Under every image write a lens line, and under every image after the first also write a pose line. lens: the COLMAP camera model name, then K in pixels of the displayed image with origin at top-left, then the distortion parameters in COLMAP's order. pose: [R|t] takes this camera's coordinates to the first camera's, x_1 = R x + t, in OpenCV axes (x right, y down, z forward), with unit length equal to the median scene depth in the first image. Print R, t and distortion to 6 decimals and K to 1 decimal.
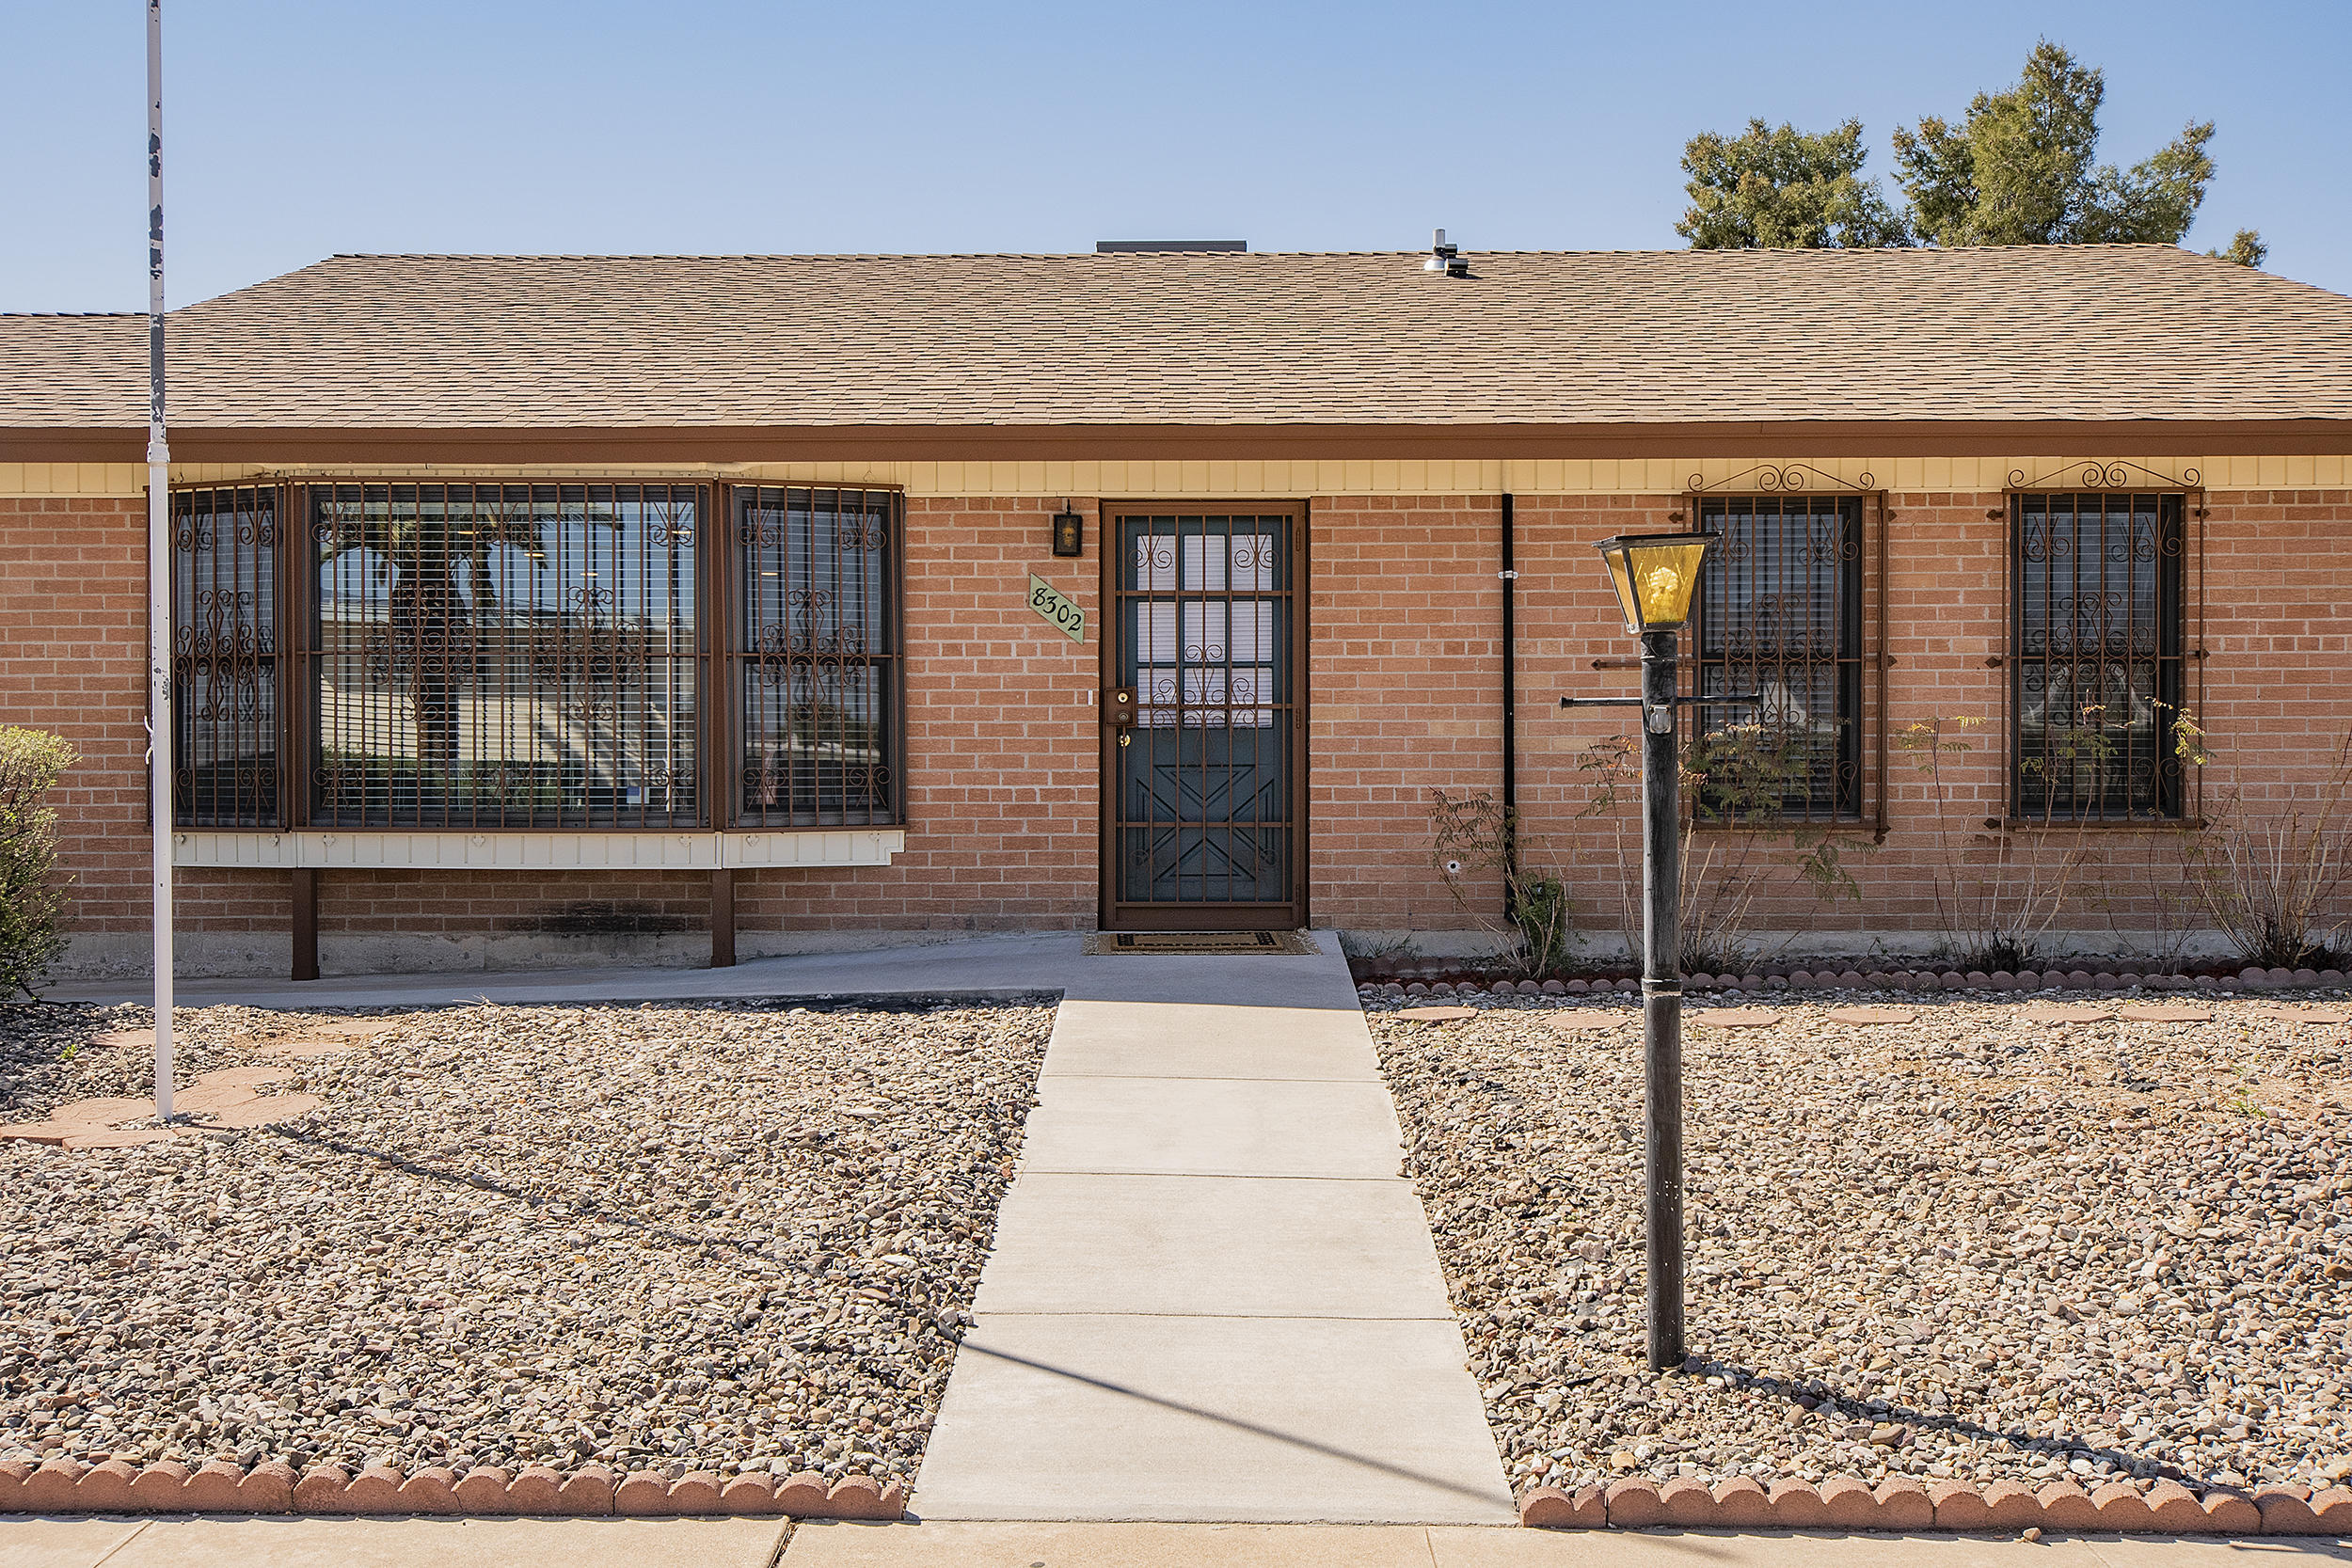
lens RADIAL K [[2337.4, 0, 1228.9], [0, 2337.4, 803.1], [0, 0, 1]] dist [0.027624, 0.000000]
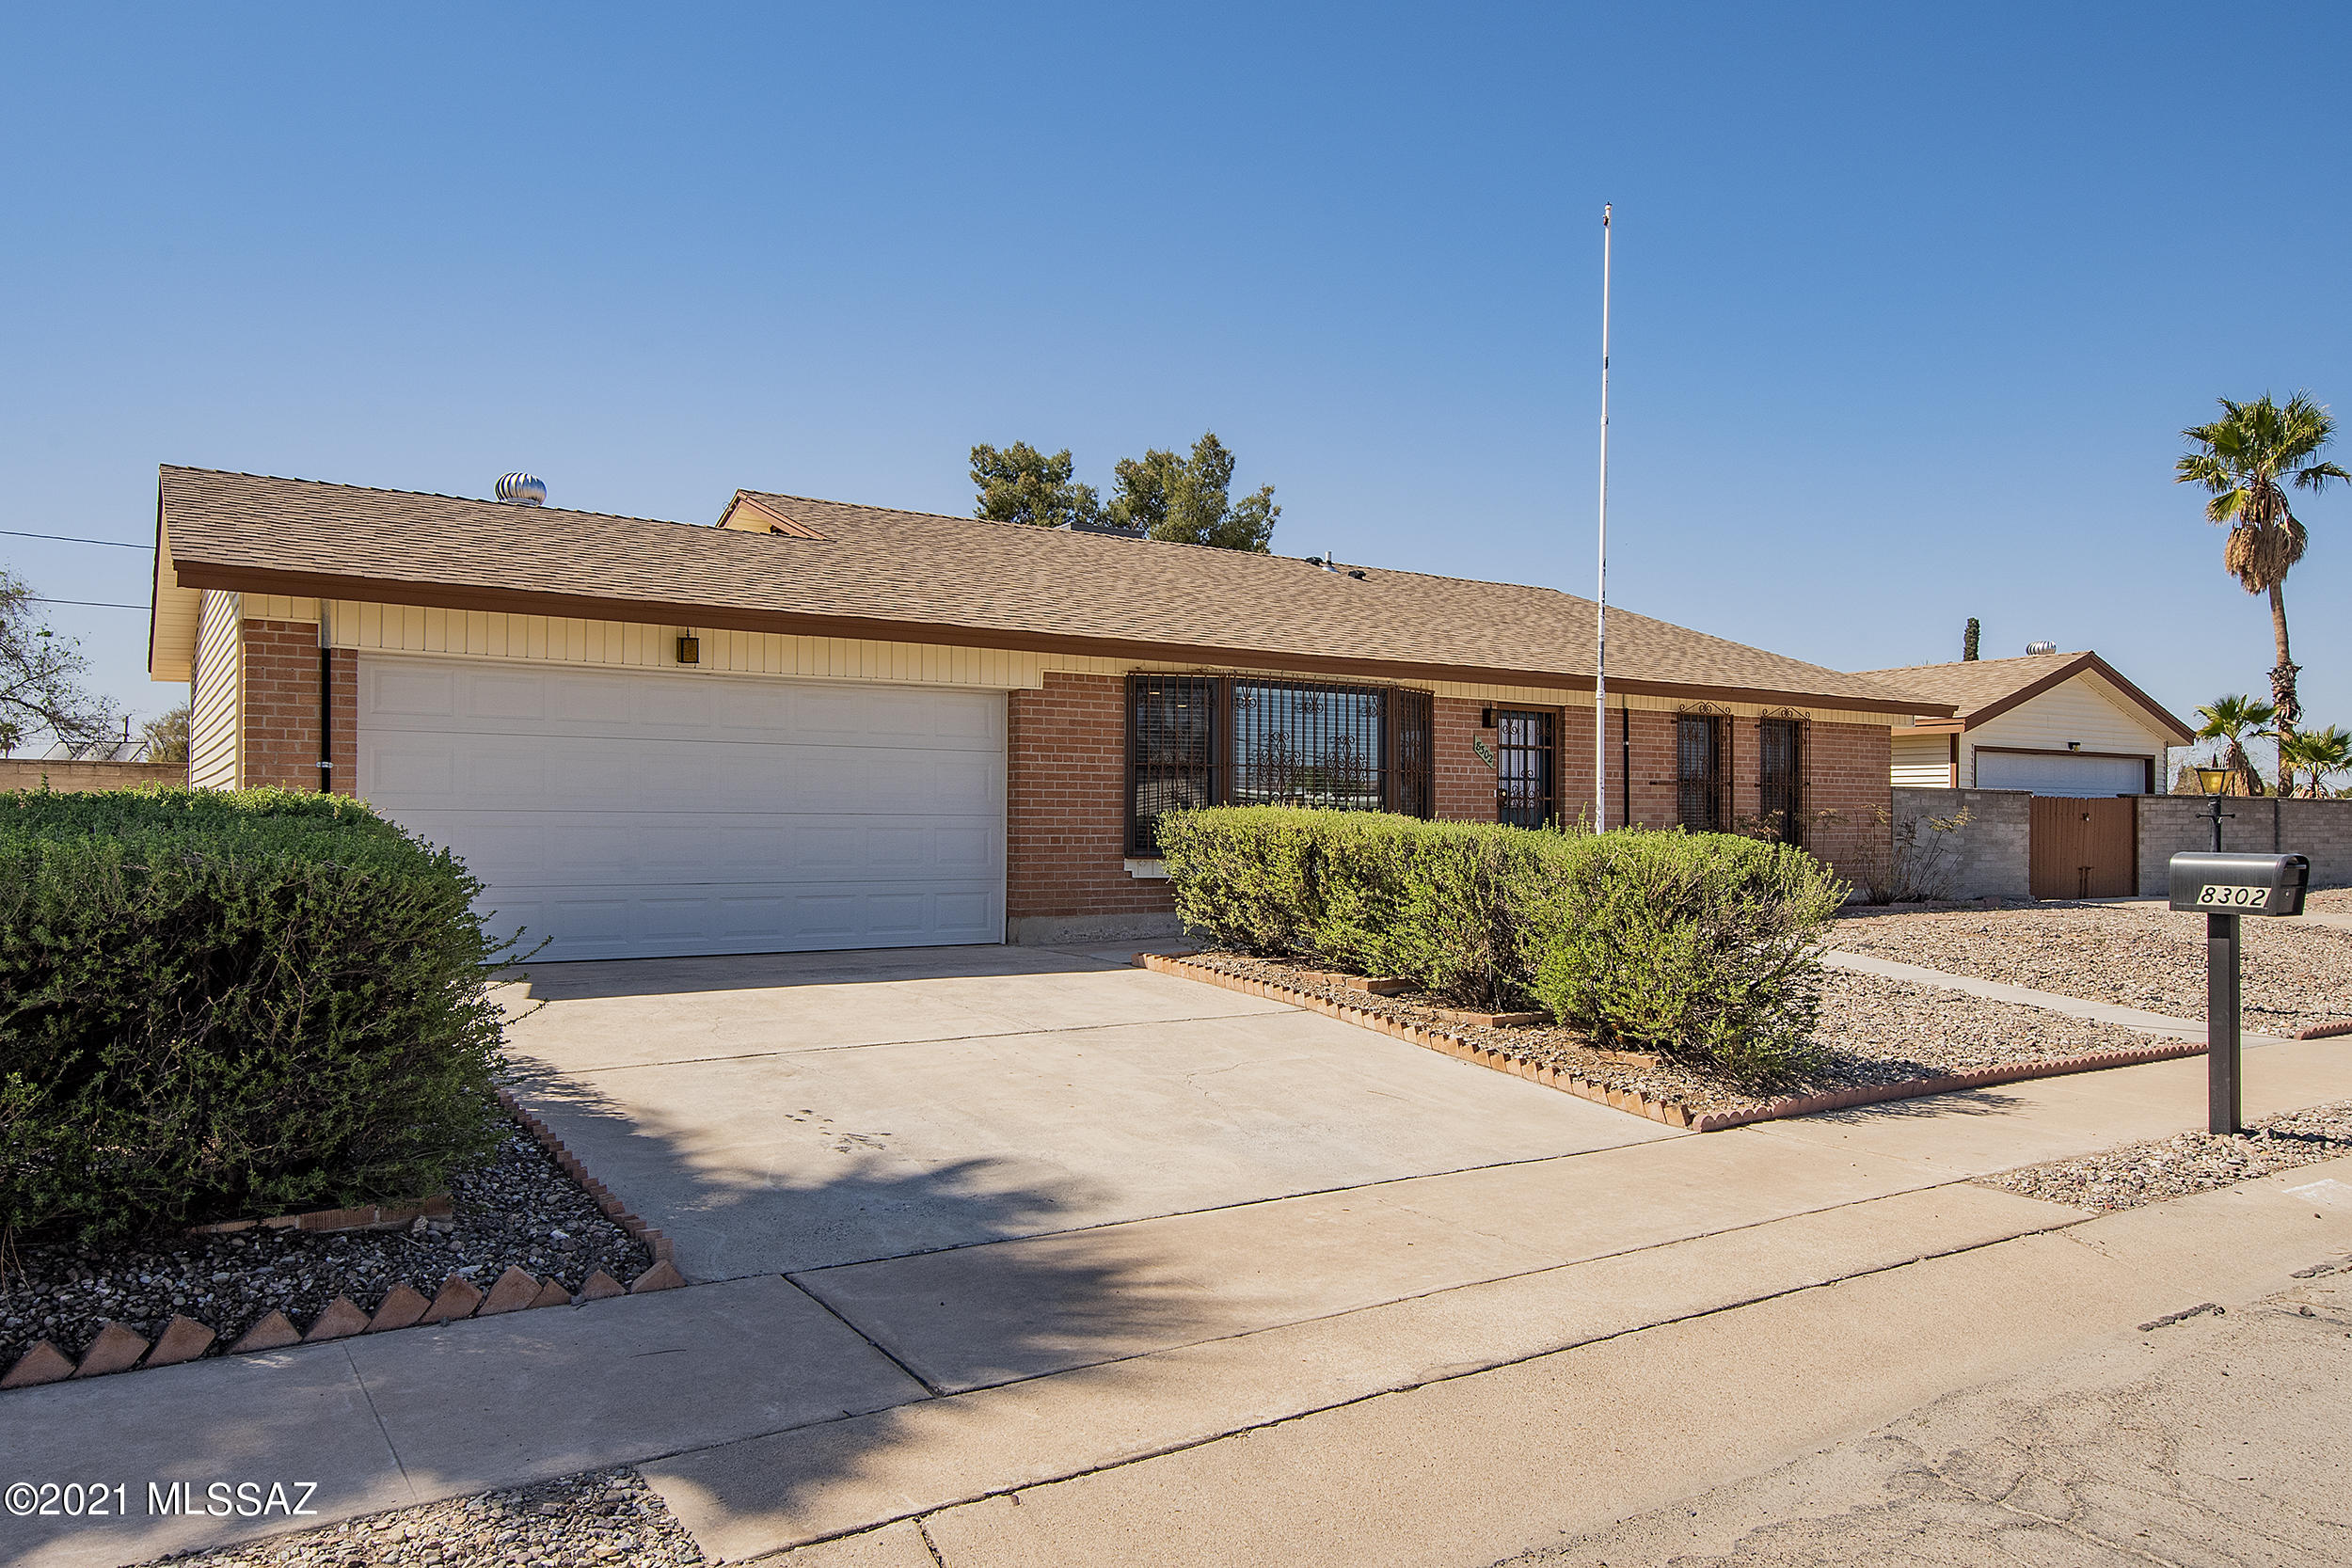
lens RADIAL K [[1609.3, 0, 1168.8], [0, 1609.3, 797.3], [0, 0, 1]] dist [-0.002037, 0.002334]
pose [[0.824479, 0.014306, 0.565712, -1.140638], [0.002689, 0.999570, -0.029198, 0.000789], [-0.565886, 0.025594, 0.824086, -0.051005]]
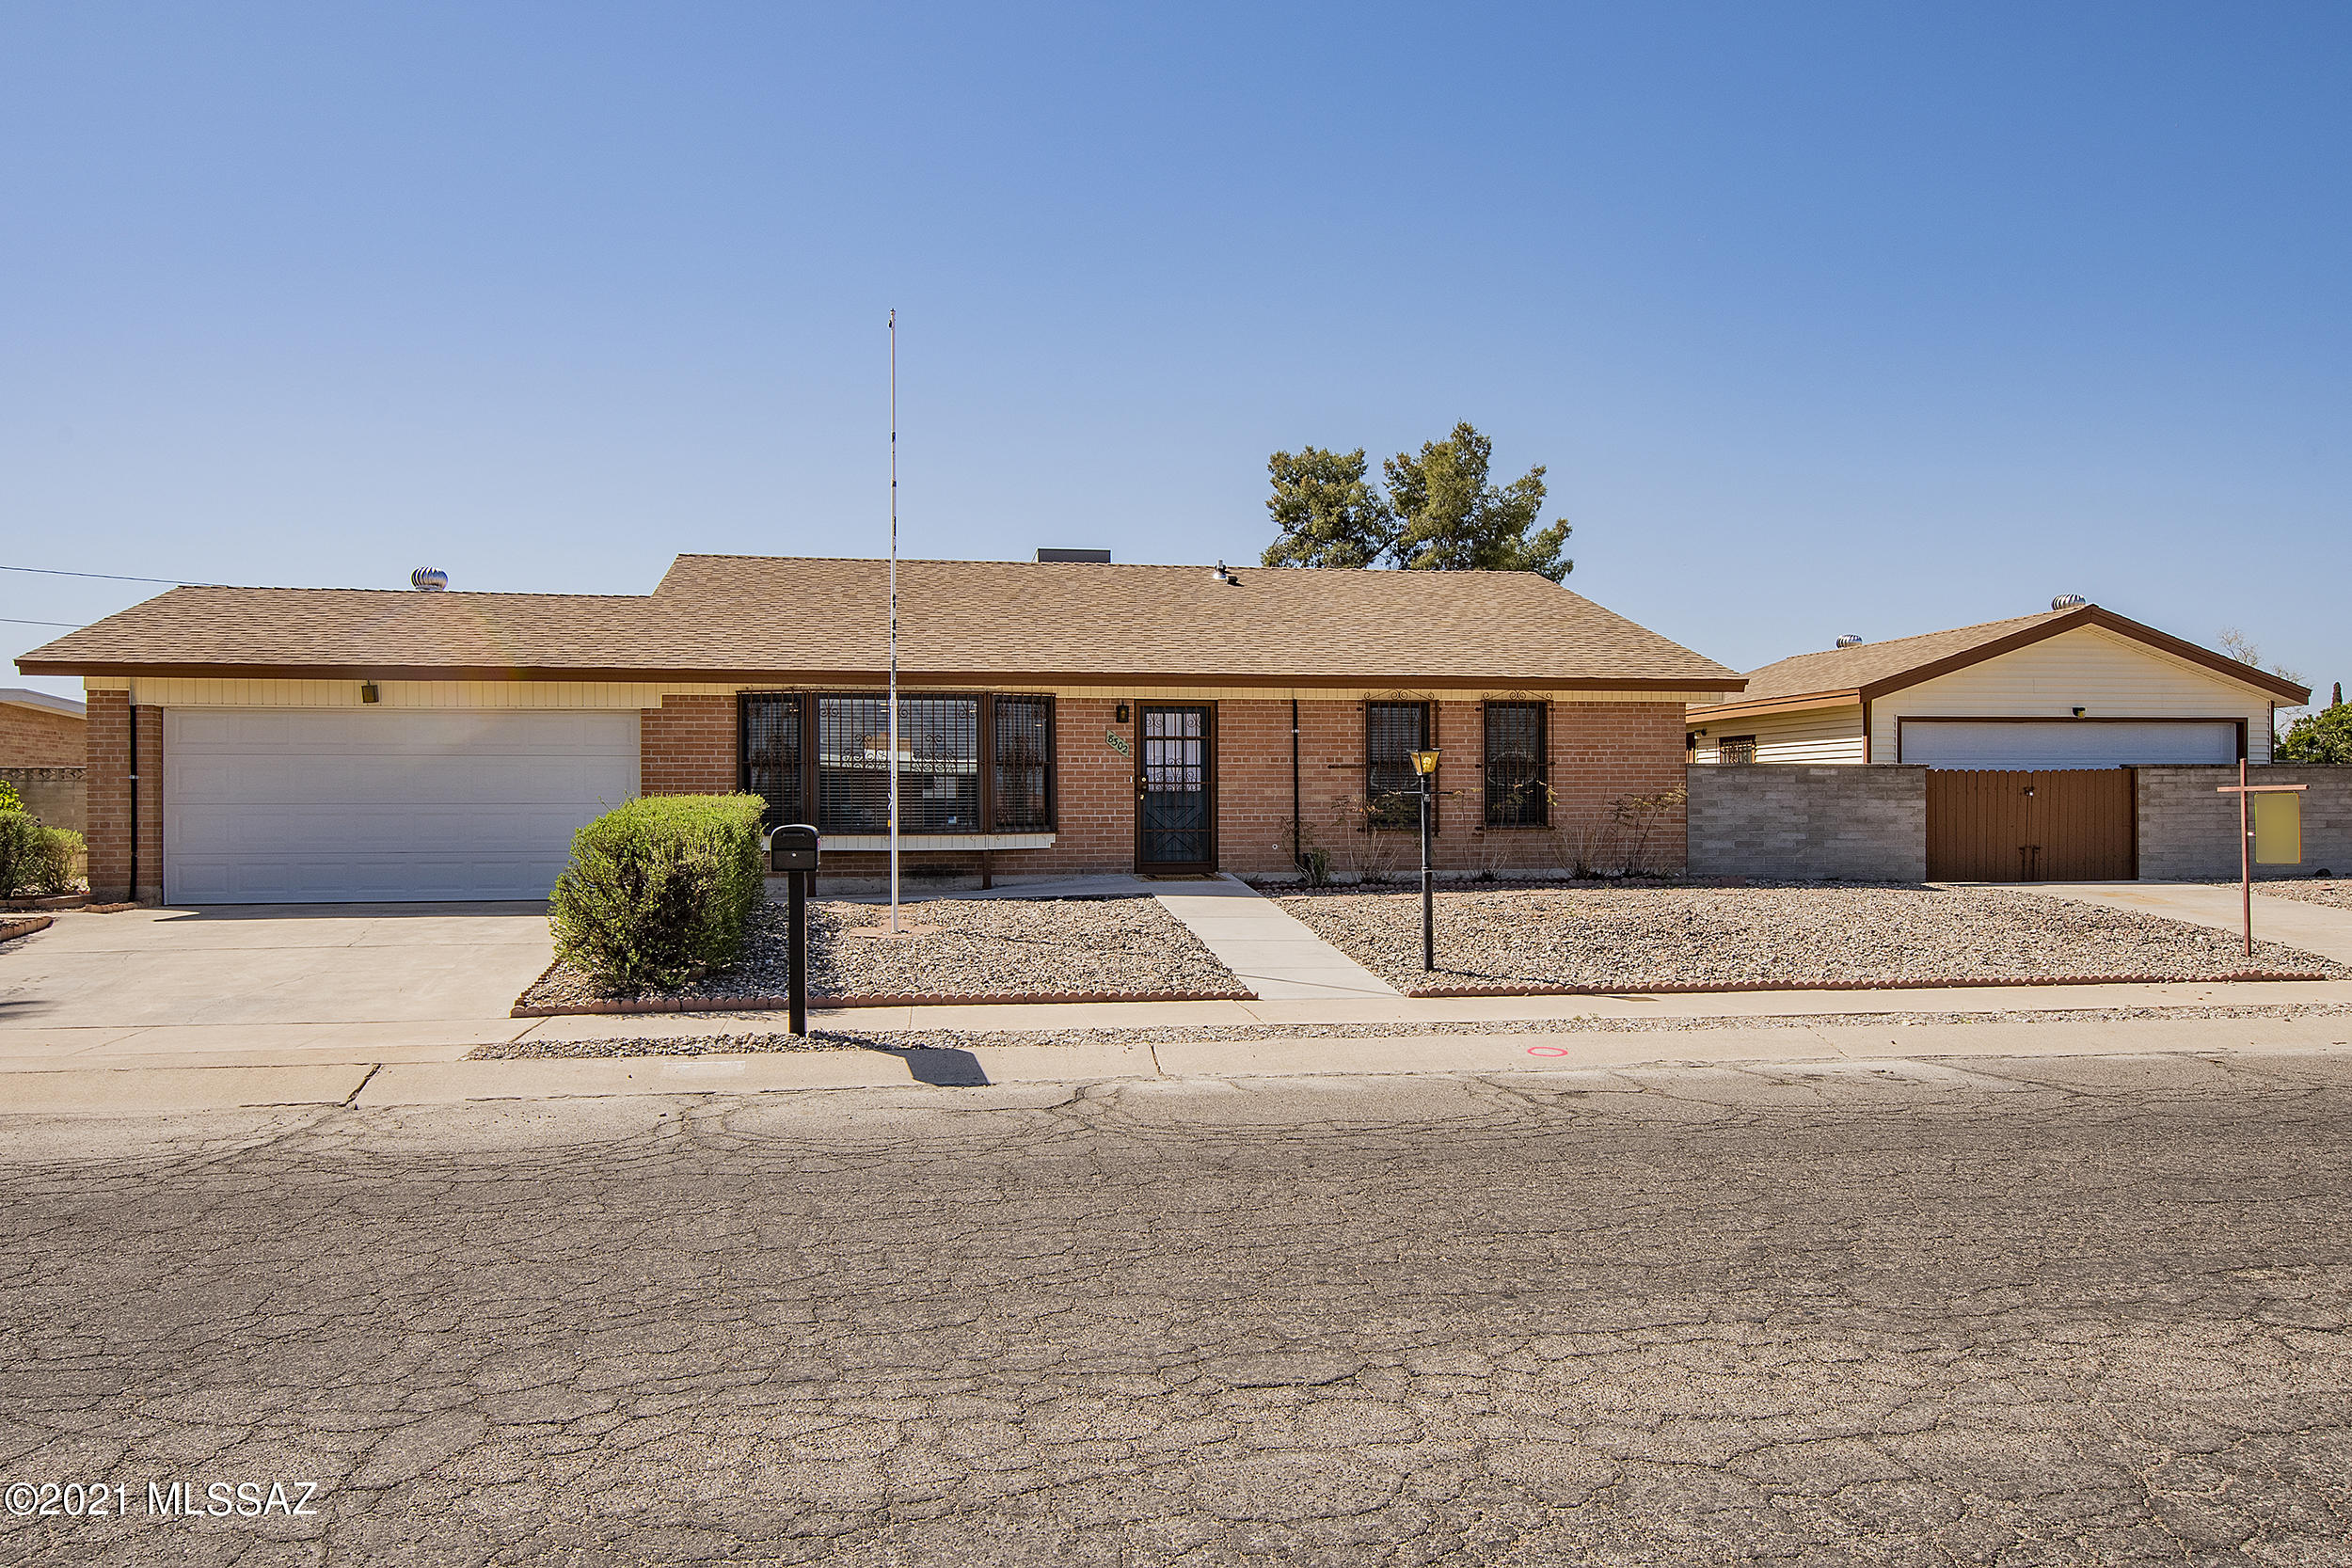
lens RADIAL K [[1609.3, 0, 1185.6], [0, 1609.3, 786.6], [0, 0, 1]] dist [-0.002037, 0.002334]
pose [[0.984102, -0.000325, 0.177605, -0.304677], [0.004453, 0.999729, -0.022841, 0.001528], [-0.177549, 0.023269, 0.983837, -0.684883]]
